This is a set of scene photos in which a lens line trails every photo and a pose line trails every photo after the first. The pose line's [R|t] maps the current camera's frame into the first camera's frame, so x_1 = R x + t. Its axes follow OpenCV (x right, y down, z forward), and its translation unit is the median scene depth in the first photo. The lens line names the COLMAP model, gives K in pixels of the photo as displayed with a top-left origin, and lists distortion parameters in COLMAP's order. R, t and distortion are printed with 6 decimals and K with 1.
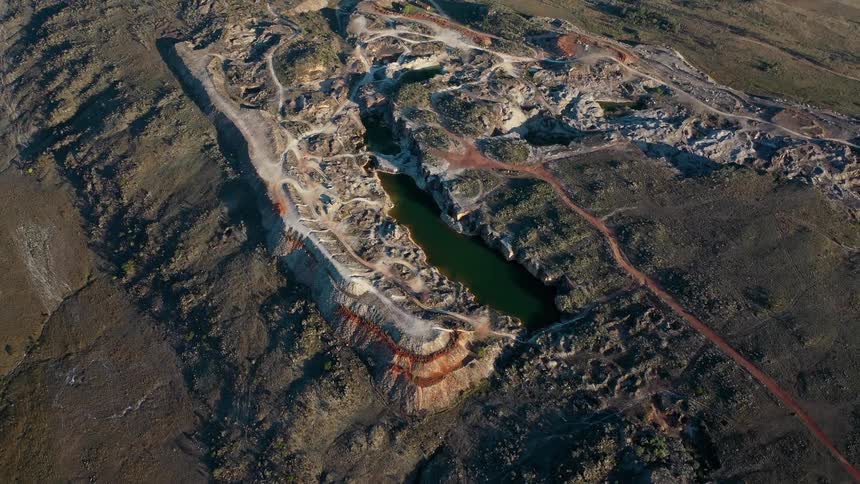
lens RADIAL K [[678.3, 0, 430.0], [0, 678.3, 242.0], [0, 0, 1]] dist [-0.007639, -0.001591]
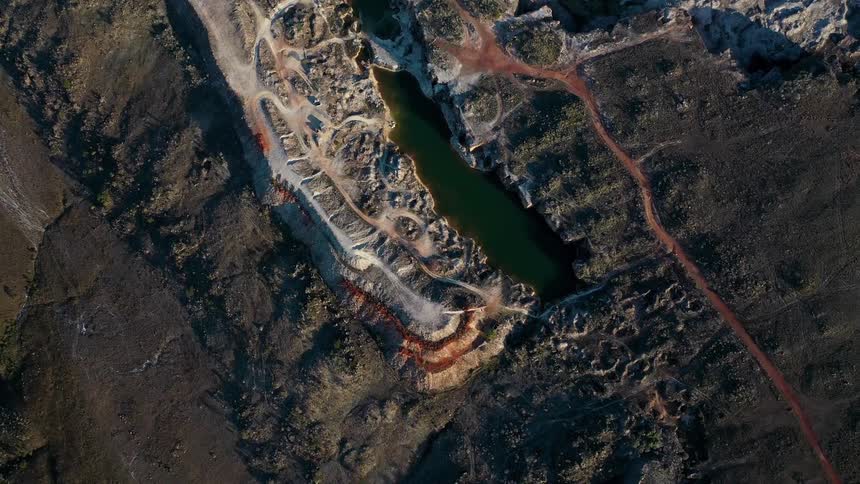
lens RADIAL K [[678.3, 0, 430.0], [0, 678.3, 242.0], [0, 0, 1]] dist [-0.007639, -0.001591]
pose [[0.999954, -0.007364, -0.006072, -0.006518], [0.009515, 0.819147, 0.573504, -0.460081], [0.000751, -0.573536, 0.819180, 0.243438]]
